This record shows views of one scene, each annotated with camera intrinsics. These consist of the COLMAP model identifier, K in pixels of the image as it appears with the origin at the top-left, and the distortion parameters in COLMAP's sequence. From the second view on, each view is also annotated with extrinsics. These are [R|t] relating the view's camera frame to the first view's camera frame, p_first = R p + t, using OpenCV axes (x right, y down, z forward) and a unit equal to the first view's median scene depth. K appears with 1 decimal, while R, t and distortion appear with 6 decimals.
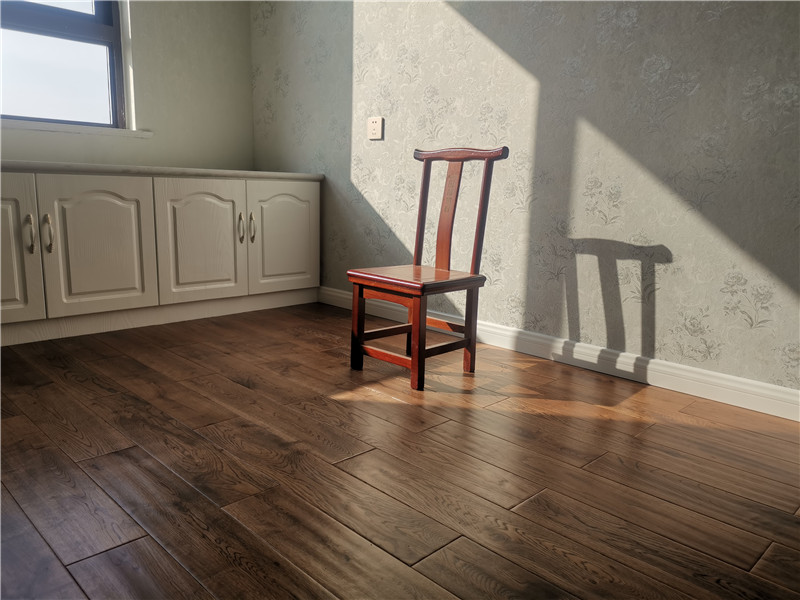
lens RADIAL K [[618.4, 0, 405.8], [0, 618.4, 294.4], [0, 0, 1]] dist [0.004085, -0.022814]
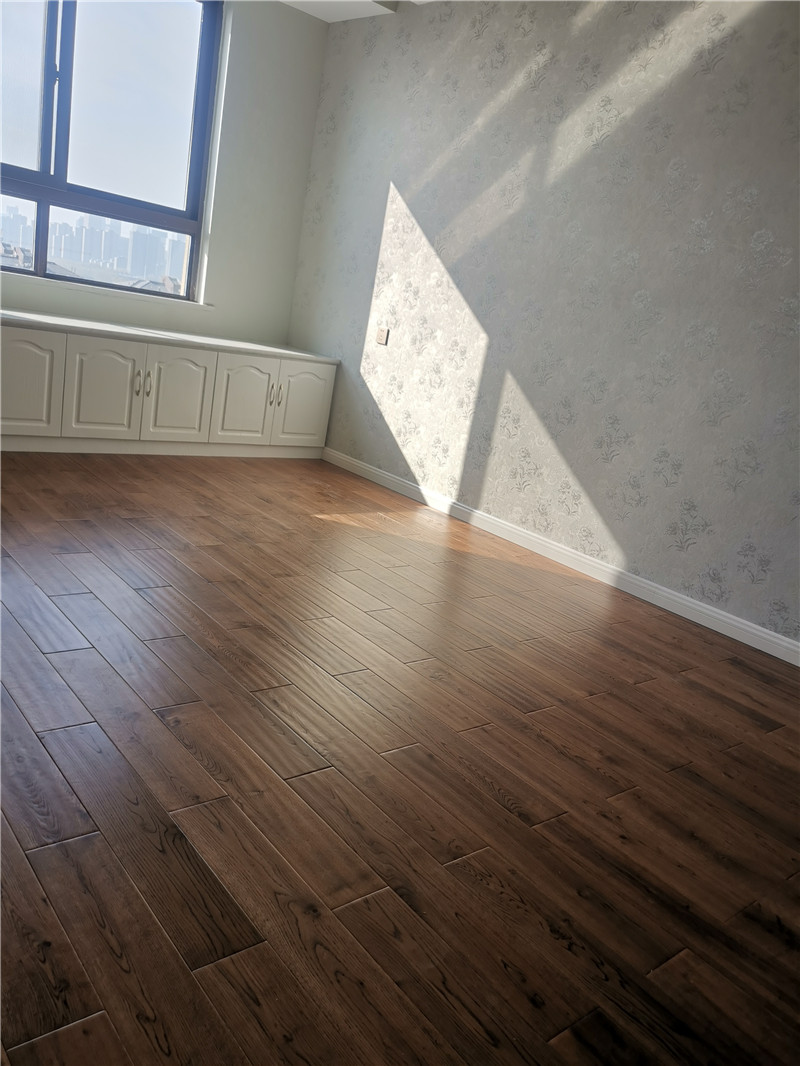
lens RADIAL K [[824.0, 0, 397.9], [0, 824.0, 543.1], [0, 0, 1]] dist [0.004085, -0.022814]
pose [[0.984778, 0.166692, -0.049253, 0.156572], [-0.161498, 0.982258, 0.095327, -0.006134], [0.064269, -0.085922, 0.994227, -0.856693]]
